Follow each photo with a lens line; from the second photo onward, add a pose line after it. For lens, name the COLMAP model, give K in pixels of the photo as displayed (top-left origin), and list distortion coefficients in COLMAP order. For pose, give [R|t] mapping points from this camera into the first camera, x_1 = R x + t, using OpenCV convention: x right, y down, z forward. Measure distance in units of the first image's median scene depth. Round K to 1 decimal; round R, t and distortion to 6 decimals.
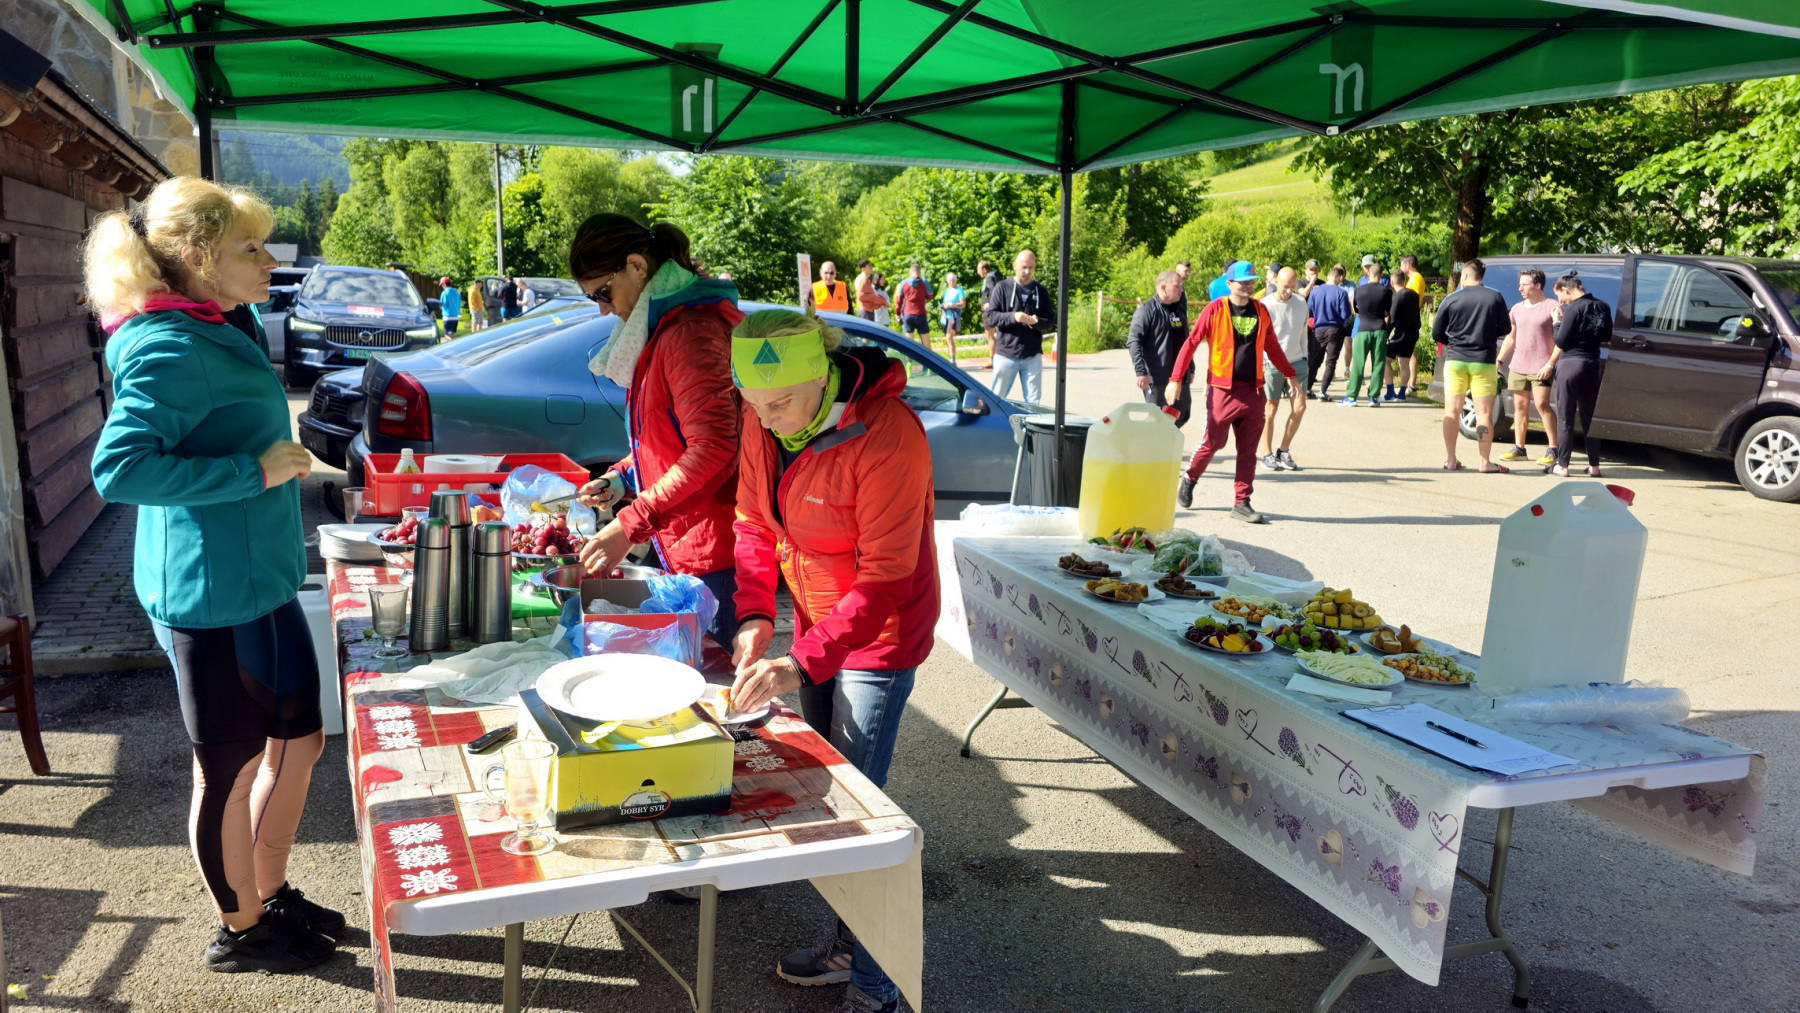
lens RADIAL K [[1236.3, 0, 909.9], [0, 1236.3, 508.4], [0, 0, 1]] dist [0.034892, -0.020812]
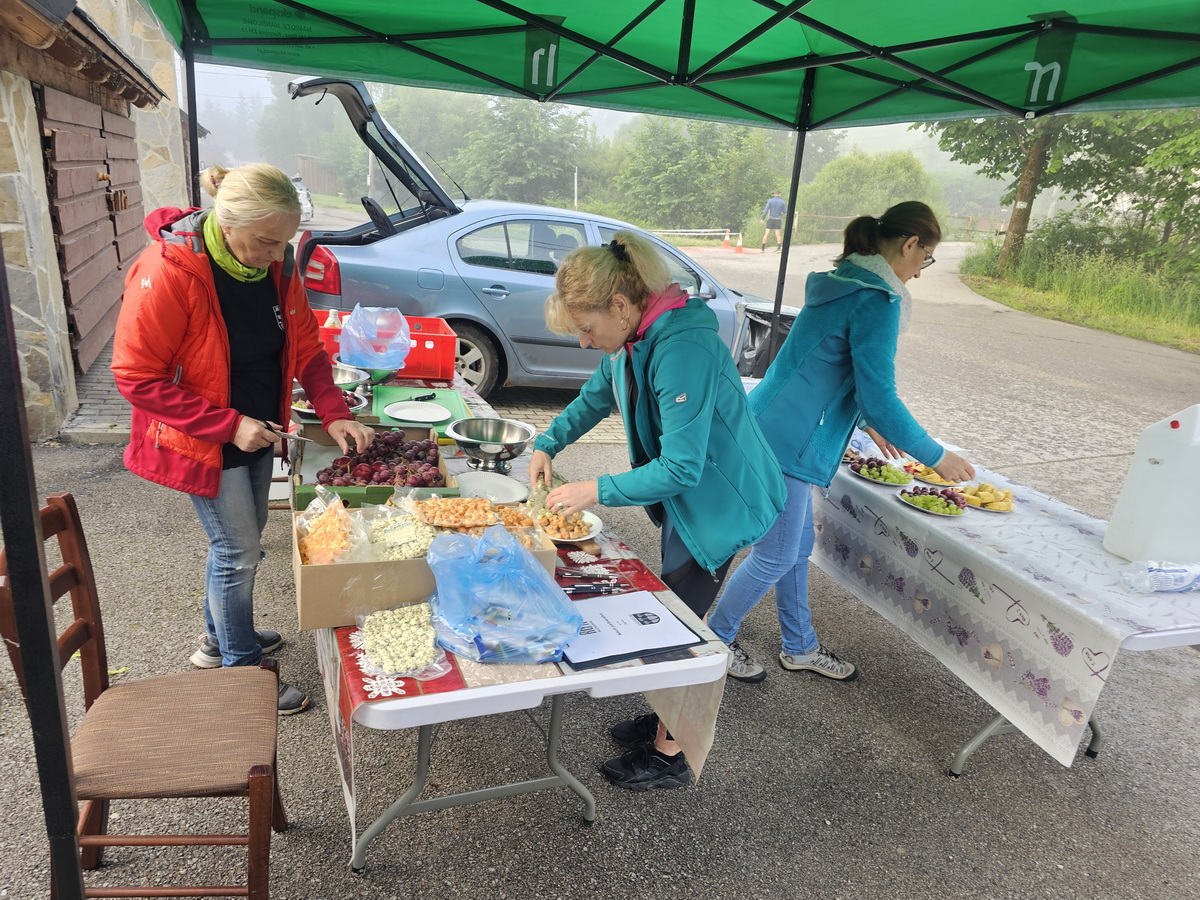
lens RADIAL K [[778.5, 0, 600.2], [0, 778.5, 447.2], [0, 0, 1]] dist [0.020083, 0.001645]
pose [[0.997465, 0.069563, -0.014962, -0.069990], [-0.066742, 0.987590, 0.142169, -0.036792], [0.024666, -0.140810, 0.989729, 0.094338]]
